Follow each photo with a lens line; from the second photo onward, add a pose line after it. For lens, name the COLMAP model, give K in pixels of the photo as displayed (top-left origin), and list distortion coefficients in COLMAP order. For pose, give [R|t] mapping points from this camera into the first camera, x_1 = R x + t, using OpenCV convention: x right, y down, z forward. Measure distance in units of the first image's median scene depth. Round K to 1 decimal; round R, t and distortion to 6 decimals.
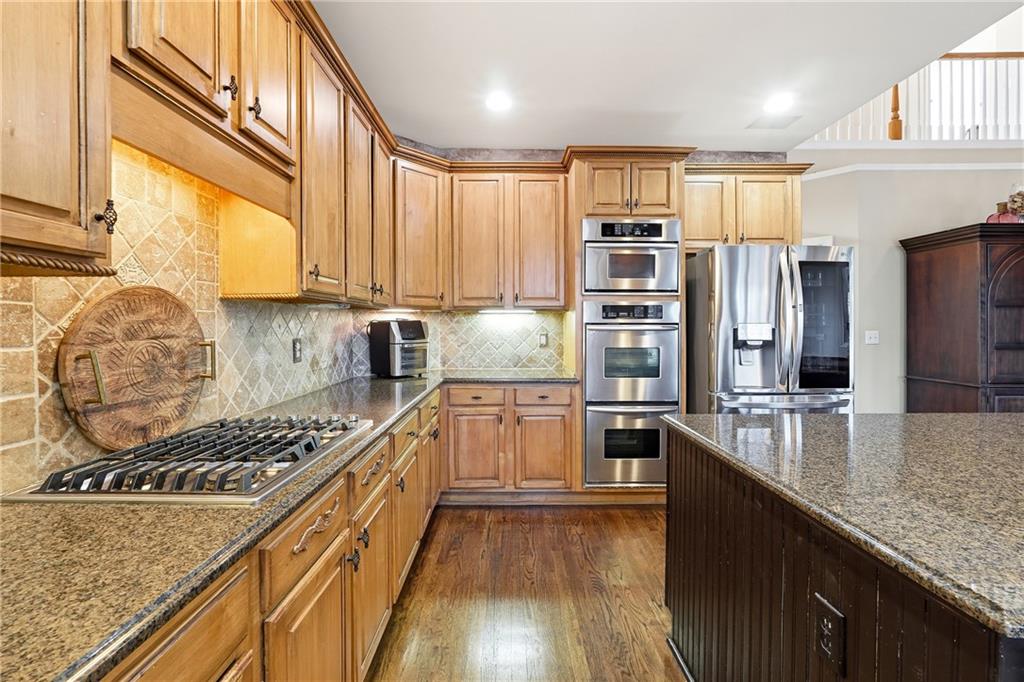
lens RADIAL K [[435.9, 0, 506.0], [0, 435.9, 331.3], [0, 0, 1]] dist [-0.016619, 0.004738]
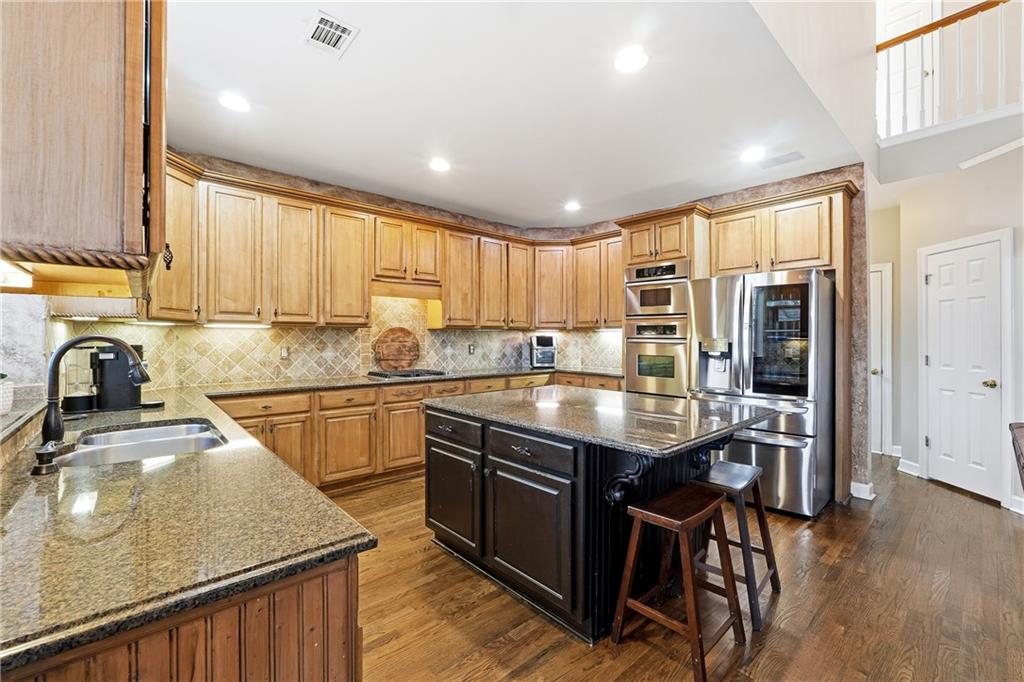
lens RADIAL K [[435.9, 0, 491.7], [0, 435.9, 332.0], [0, 0, 1]] dist [-0.016619, 0.004738]
pose [[0.642571, -0.007018, -0.766194, 1.048992], [-0.014536, 0.999666, -0.021347, -0.000121], [0.766088, 0.024854, 0.642255, -0.307590]]
